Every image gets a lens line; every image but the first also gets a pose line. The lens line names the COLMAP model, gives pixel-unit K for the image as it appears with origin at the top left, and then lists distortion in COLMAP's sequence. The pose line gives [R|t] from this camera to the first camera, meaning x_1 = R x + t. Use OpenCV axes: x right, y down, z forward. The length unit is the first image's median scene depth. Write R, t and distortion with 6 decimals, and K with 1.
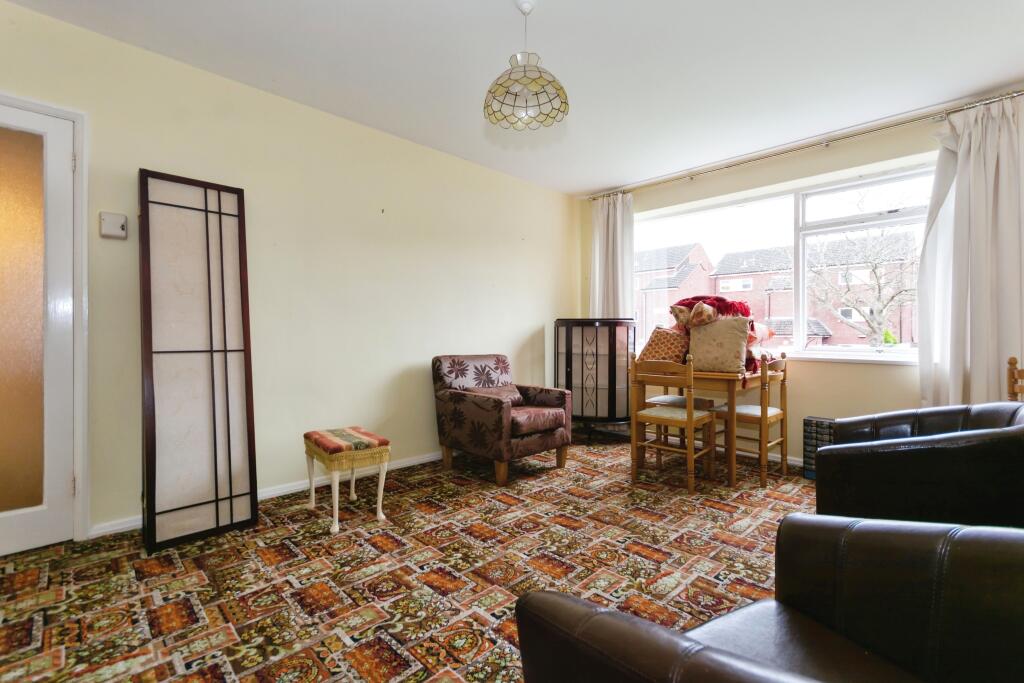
lens RADIAL K [[449.4, 0, 512.0], [0, 449.4, 341.5], [0, 0, 1]] dist [-0.002240, 0.000196]
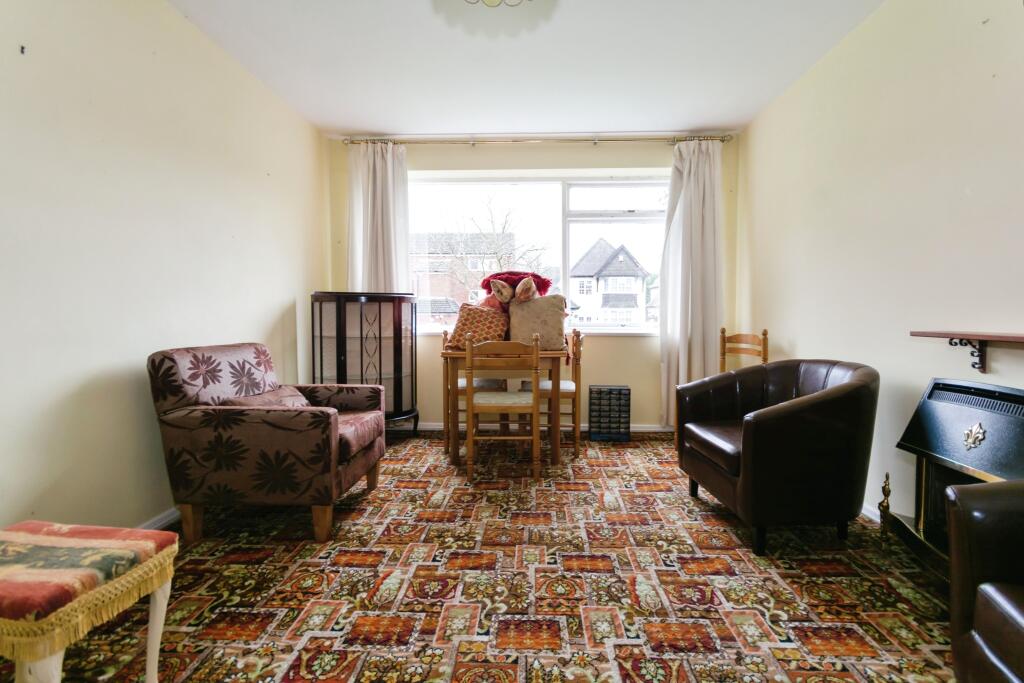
lens RADIAL K [[459.6, 0, 515.2], [0, 459.6, 333.4], [0, 0, 1]] dist [-0.000747, 0.000360]
pose [[0.731557, -0.032429, 0.681009, -0.273272], [0.012905, 0.999348, 0.033725, -0.003381], [-0.681659, -0.015883, 0.731498, 0.322186]]
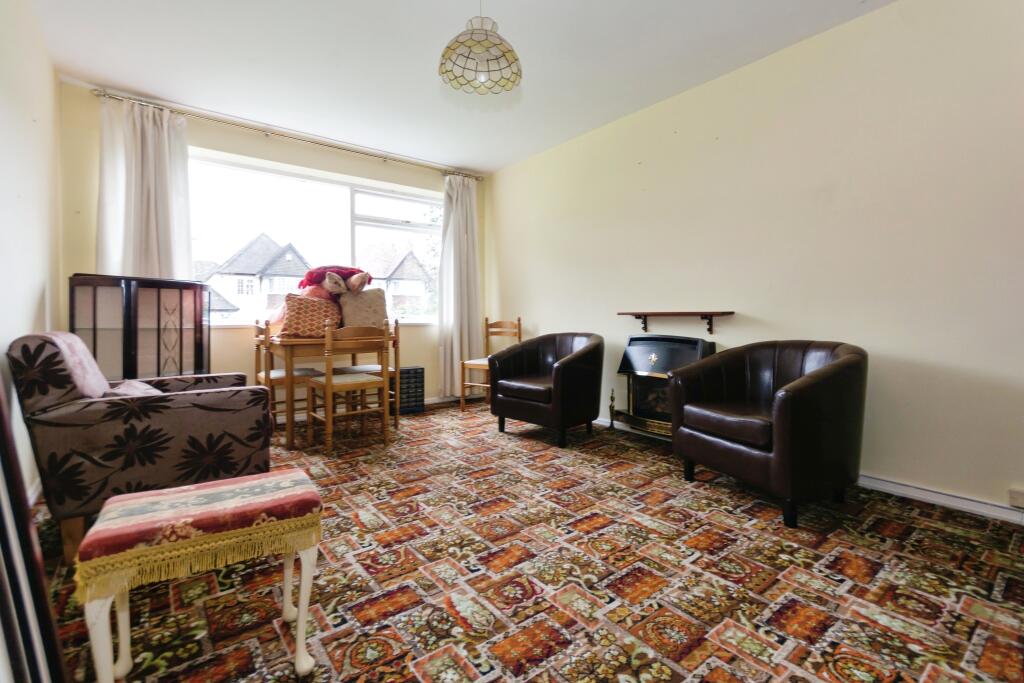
lens RADIAL K [[465.3, 0, 511.2], [0, 465.3, 316.0], [0, 0, 1]] dist [-0.000161, 0.000358]
pose [[0.119980, -0.001023, 0.992776, -0.677596], [0.017934, 0.999839, -0.001137, 0.027047], [-0.992614, 0.017941, 0.119979, 0.538752]]
